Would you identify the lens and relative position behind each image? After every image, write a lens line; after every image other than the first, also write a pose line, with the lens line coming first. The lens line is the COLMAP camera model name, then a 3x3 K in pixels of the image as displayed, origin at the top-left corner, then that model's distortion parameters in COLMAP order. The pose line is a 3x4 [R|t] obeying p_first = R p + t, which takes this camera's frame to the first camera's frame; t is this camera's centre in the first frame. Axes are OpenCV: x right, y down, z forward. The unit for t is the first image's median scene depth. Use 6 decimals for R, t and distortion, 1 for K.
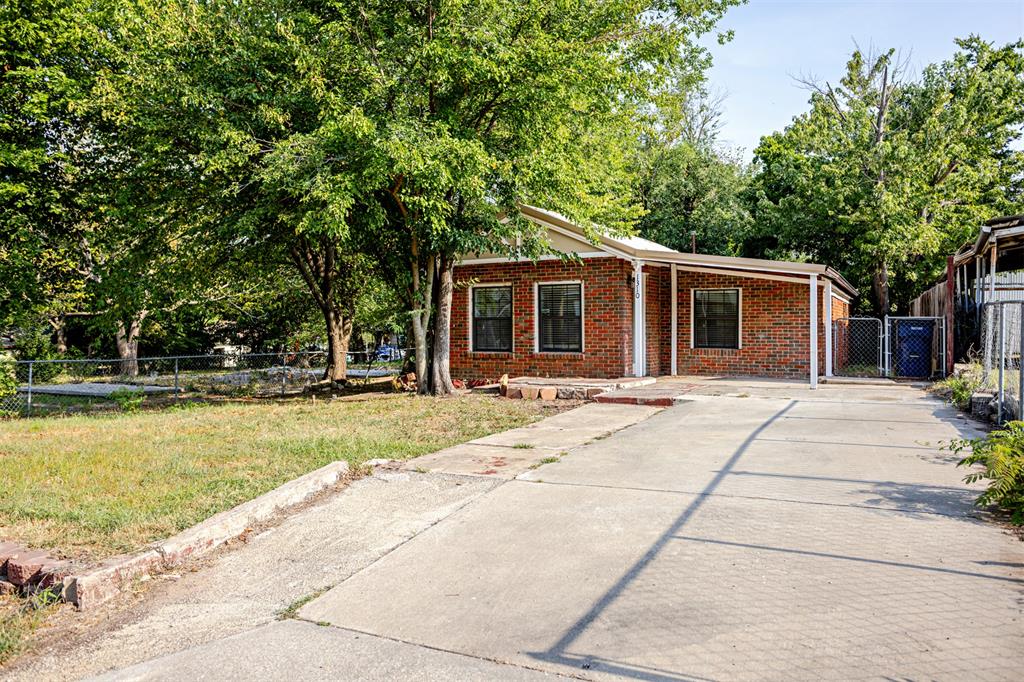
lens RADIAL K [[791.9, 0, 514.1], [0, 791.9, 306.5], [0, 0, 1]] dist [0.005385, -0.000669]
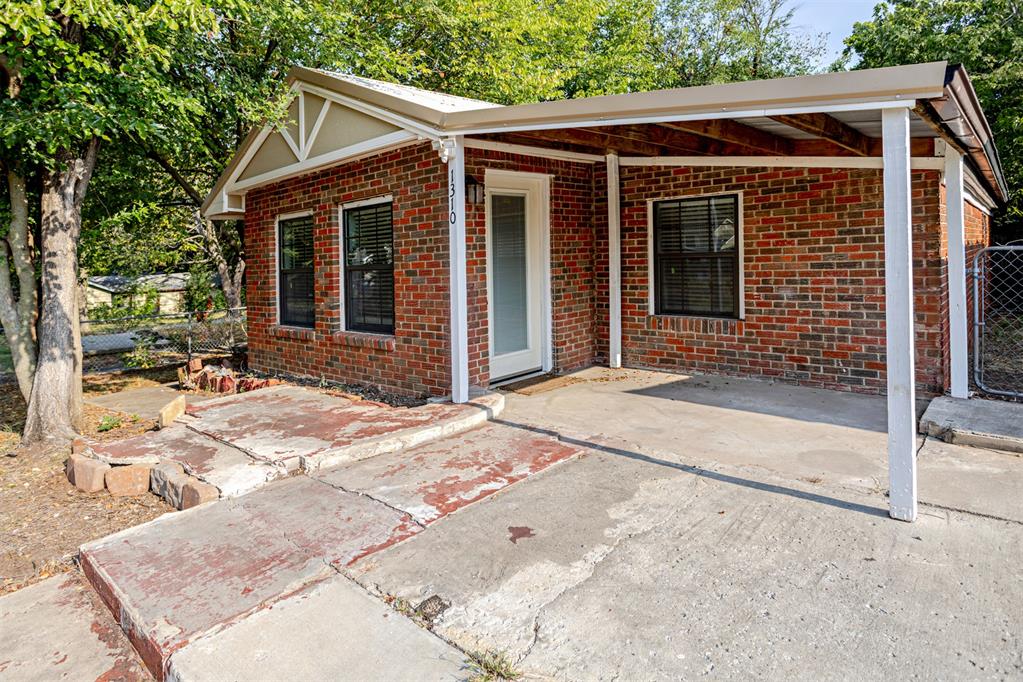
lens RADIAL K [[583.0, 0, 497.3], [0, 583.0, 264.8], [0, 0, 1]] dist [-0.034266, 0.000670]
pose [[0.956809, -0.032461, -0.288899, 0.251585], [0.046015, 0.998130, 0.040245, 0.000123], [0.287052, -0.051800, 0.956513, 0.640080]]
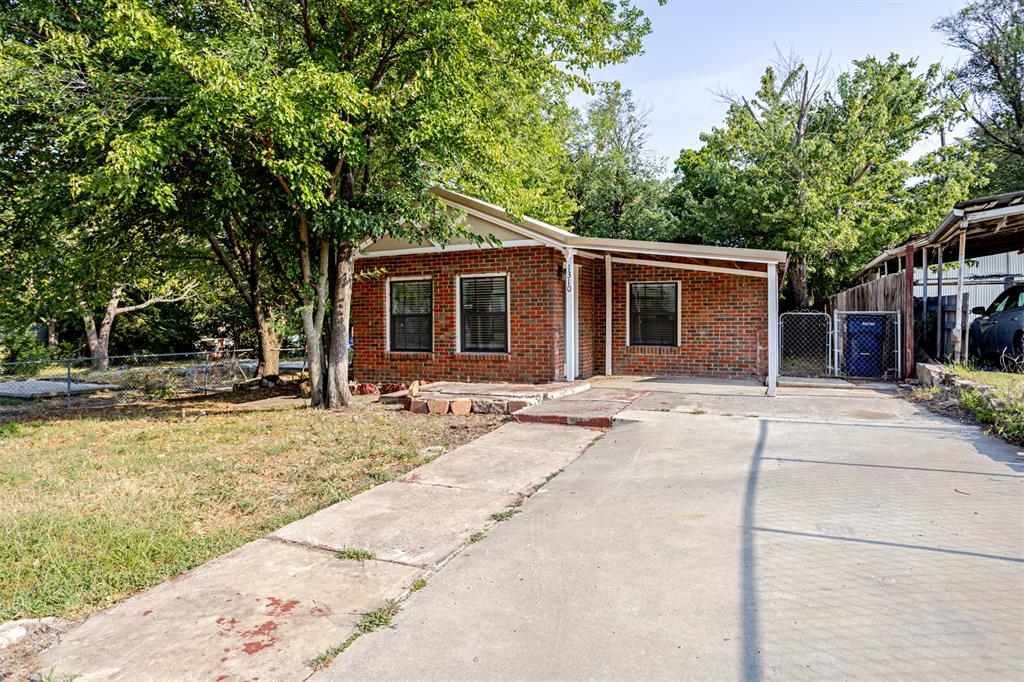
lens RADIAL K [[629.9, 0, 508.5], [0, 629.9, 317.3], [0, 0, 1]] dist [-0.021975, 0.002388]
pose [[0.998615, -0.005322, 0.052342, 0.047878], [0.004094, 0.999714, 0.023543, 0.001017], [-0.052453, -0.023296, 0.998352, 0.280400]]
